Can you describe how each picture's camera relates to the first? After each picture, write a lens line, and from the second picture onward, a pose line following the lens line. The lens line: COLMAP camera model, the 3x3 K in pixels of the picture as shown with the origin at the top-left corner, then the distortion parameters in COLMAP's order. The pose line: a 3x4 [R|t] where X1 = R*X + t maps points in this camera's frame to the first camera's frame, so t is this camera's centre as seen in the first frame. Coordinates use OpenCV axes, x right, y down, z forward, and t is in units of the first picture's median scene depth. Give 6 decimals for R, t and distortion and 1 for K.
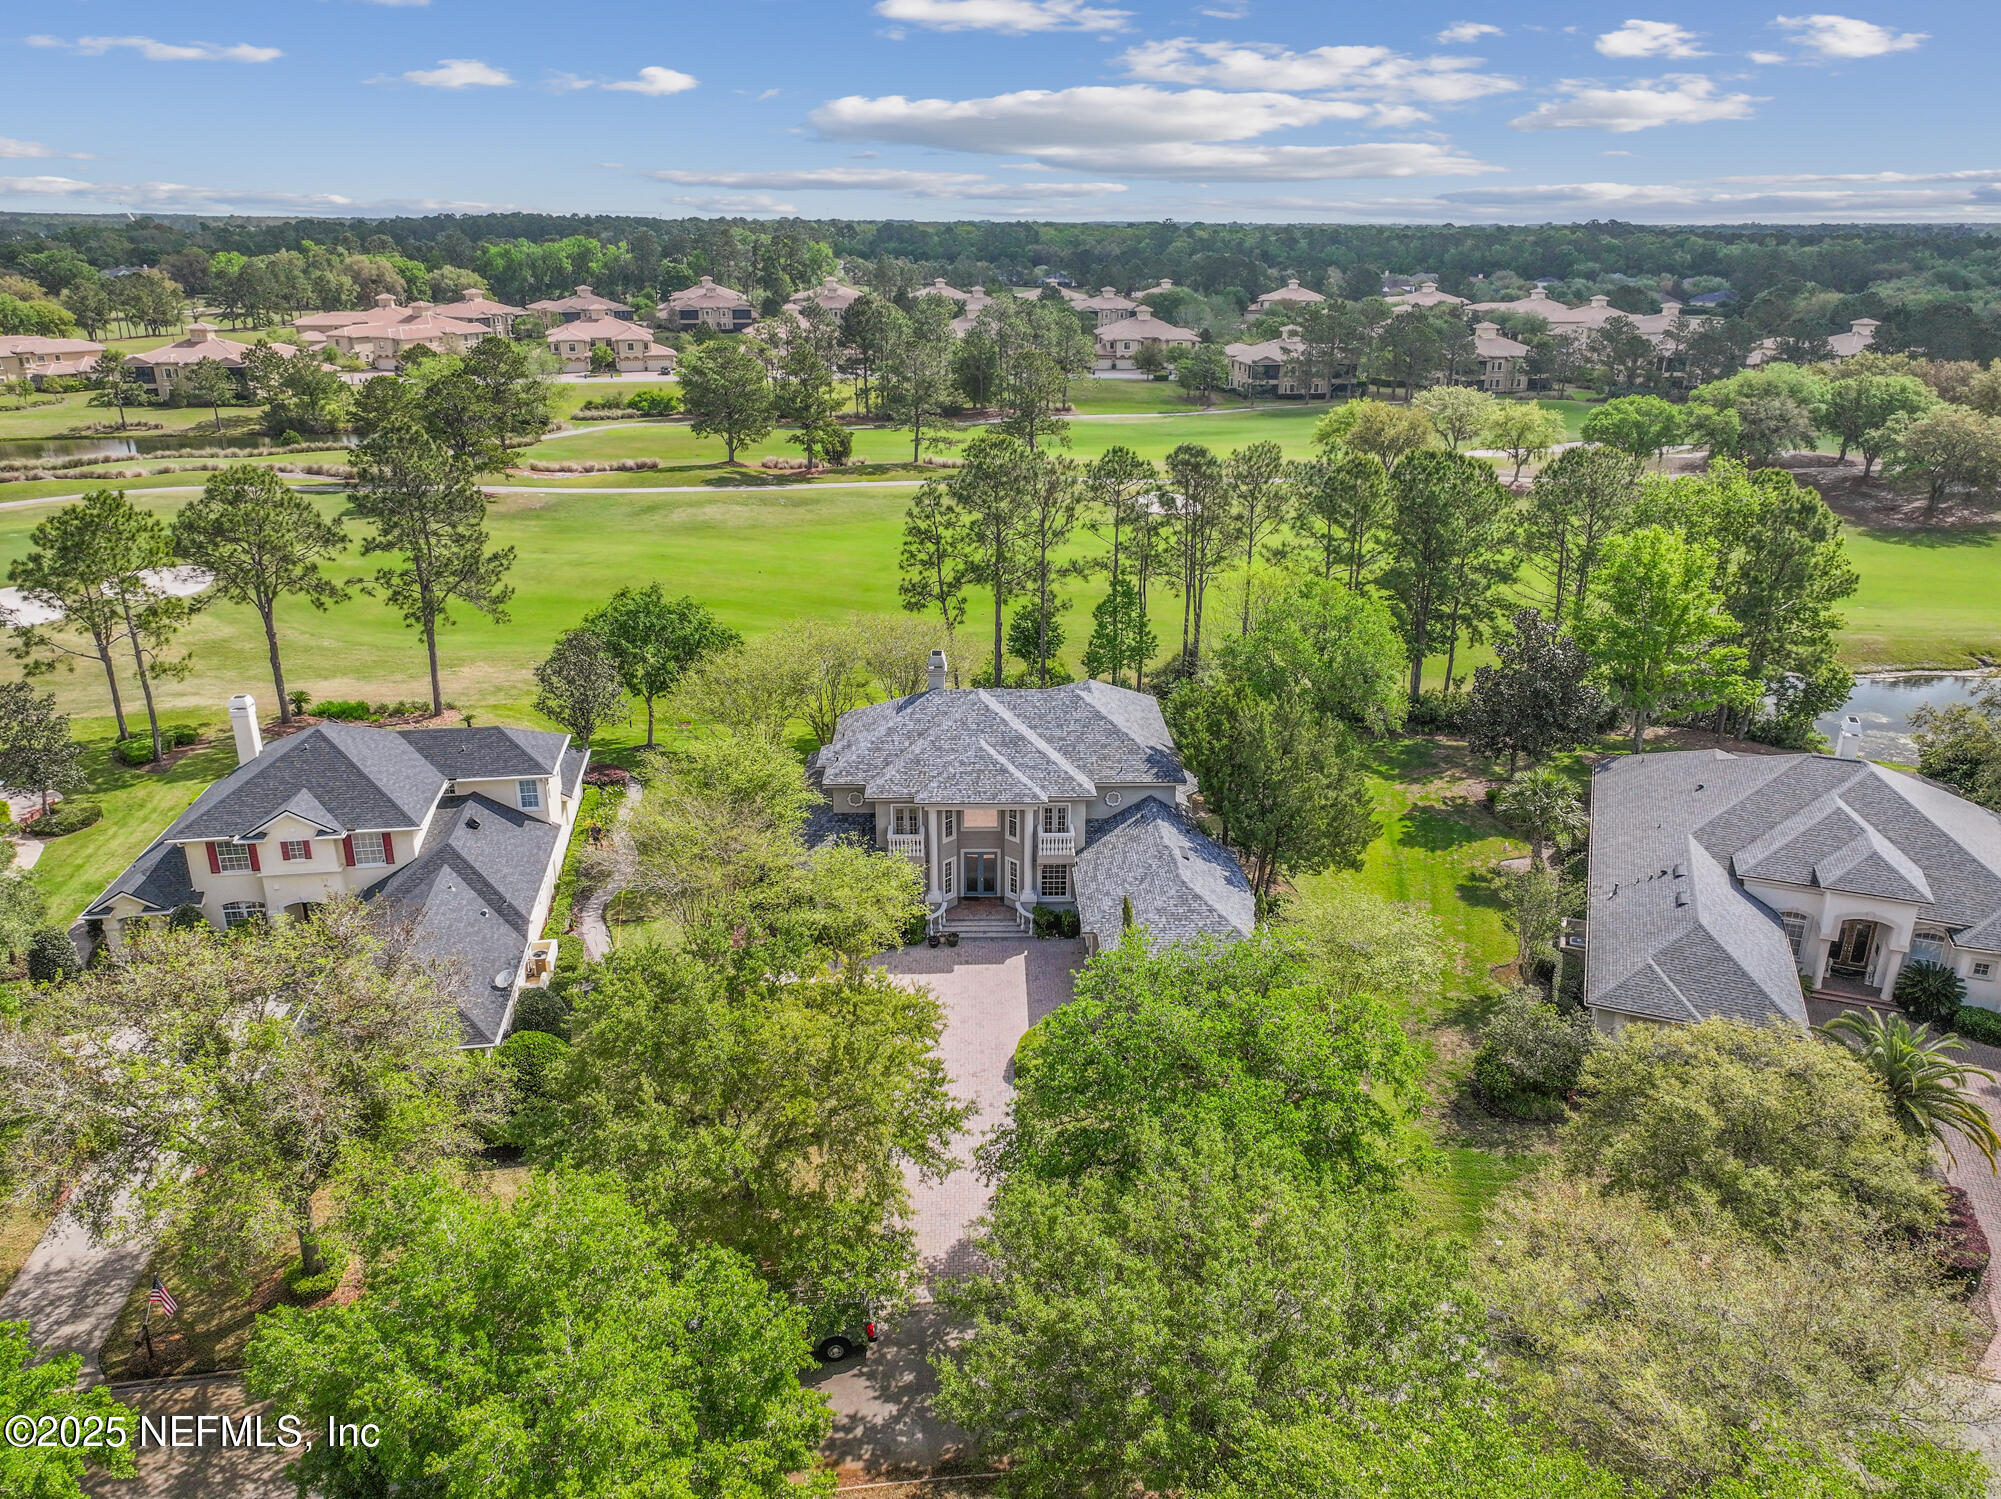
lens RADIAL K [[1398.0, 0, 1000.5], [0, 1398.0, 749.5], [0, 0, 1]] dist [0.006754, 0.002228]
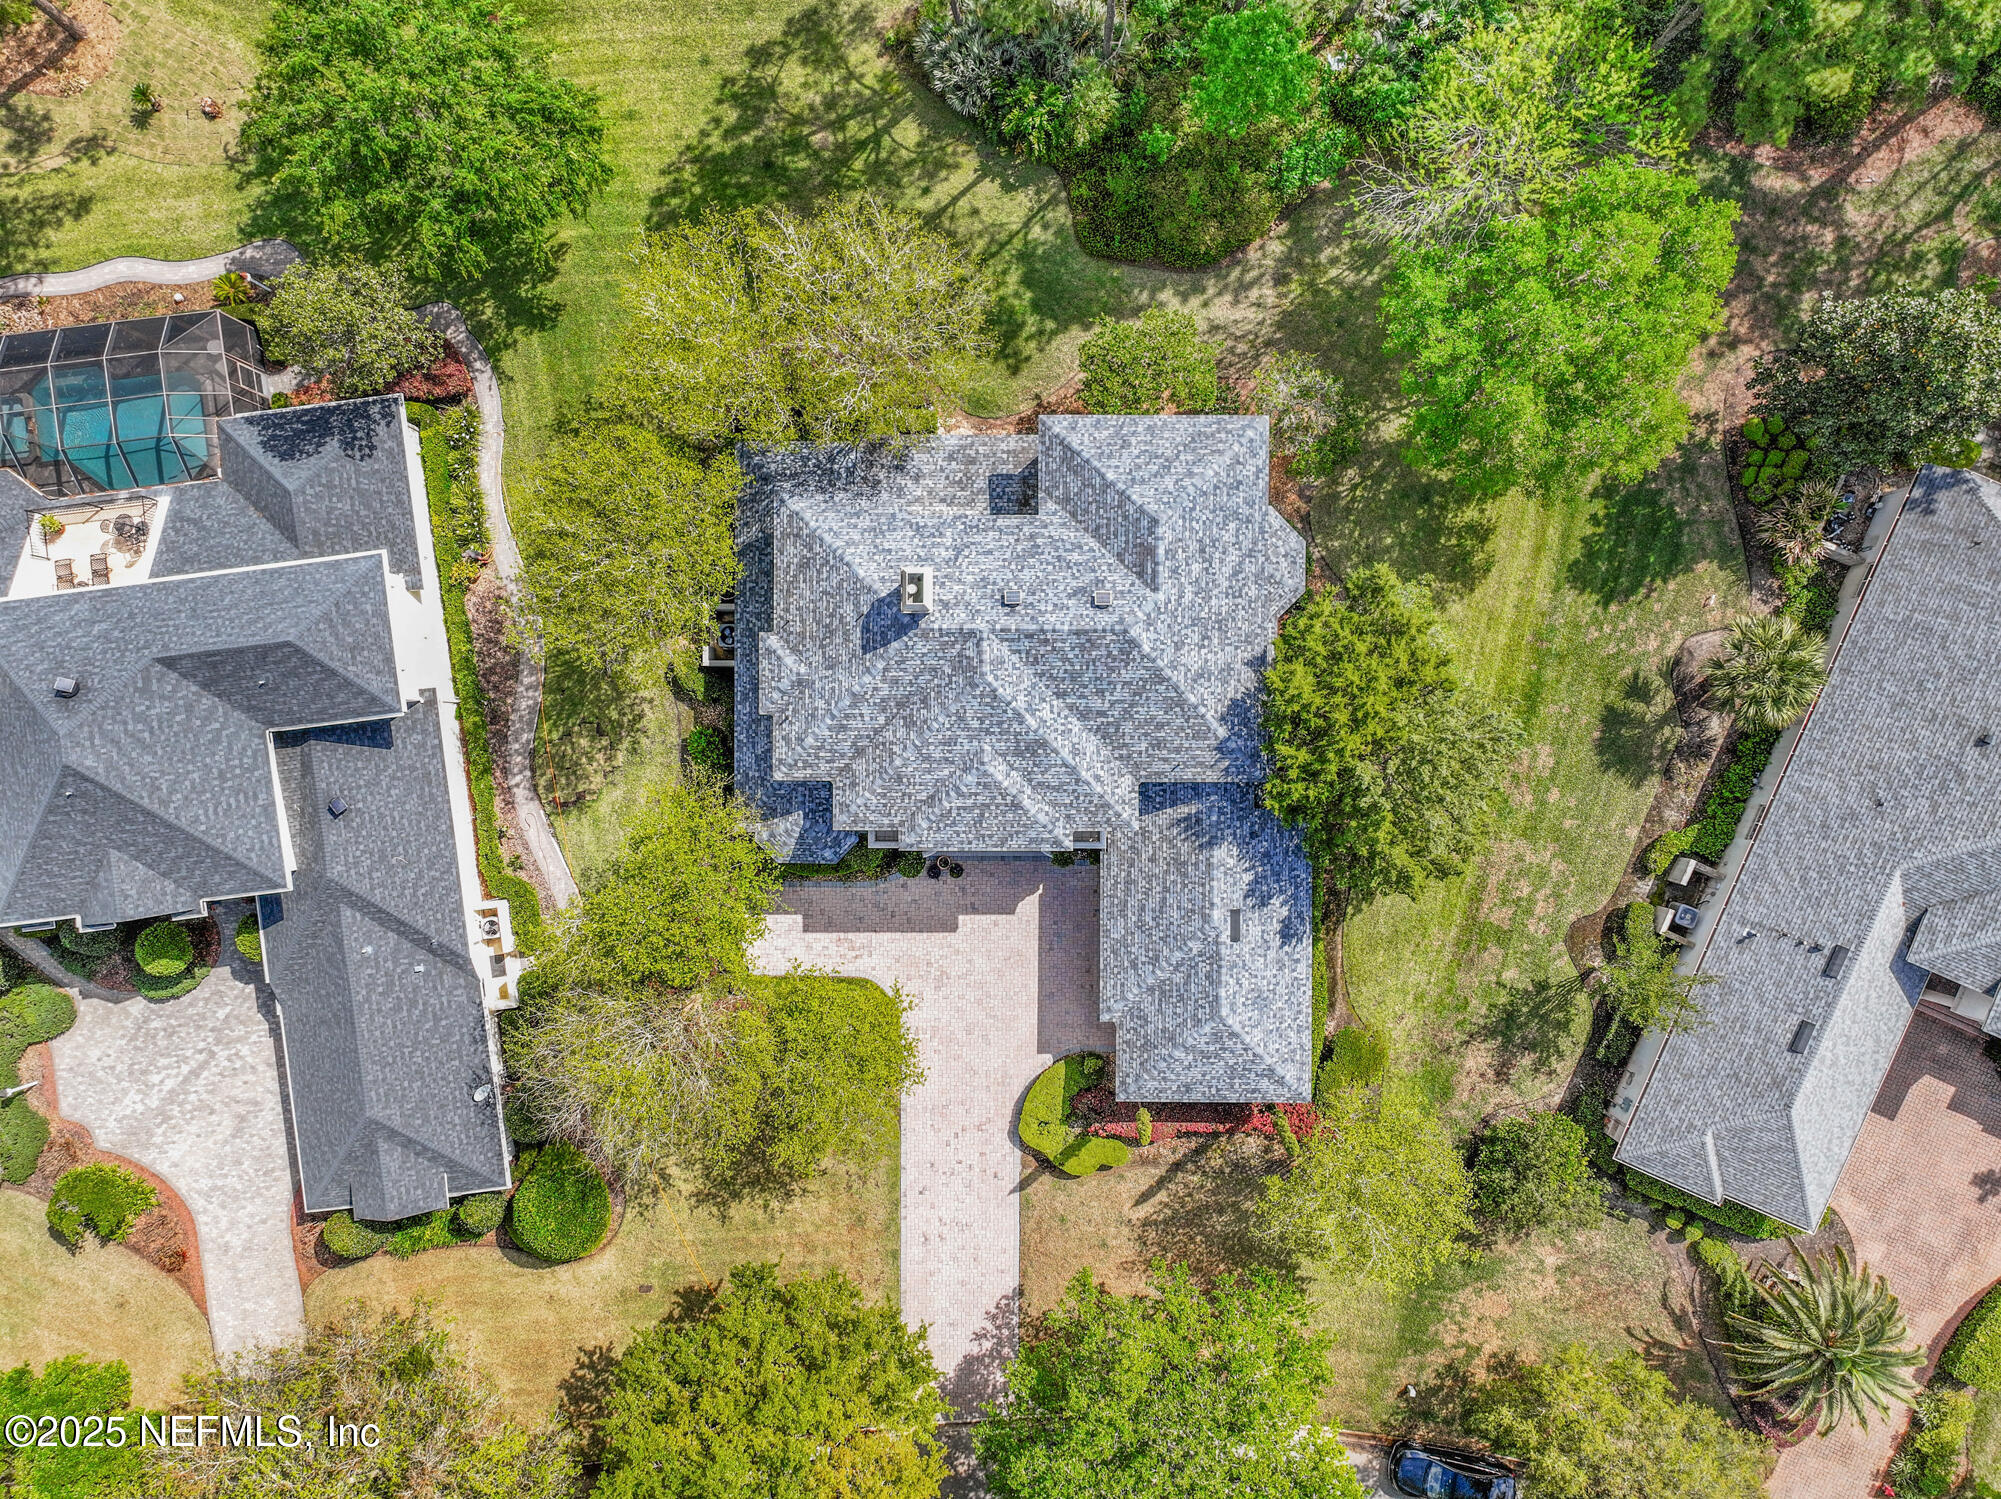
lens RADIAL K [[1398.0, 0, 1000.5], [0, 1398.0, 749.5], [0, 0, 1]] dist [0.006754, 0.002228]
pose [[0.999501, 0.025510, -0.018626, 0.007105], [0.008417, 0.353270, 0.935483, -0.692675], [0.030444, -0.935173, 0.352879, 0.771451]]
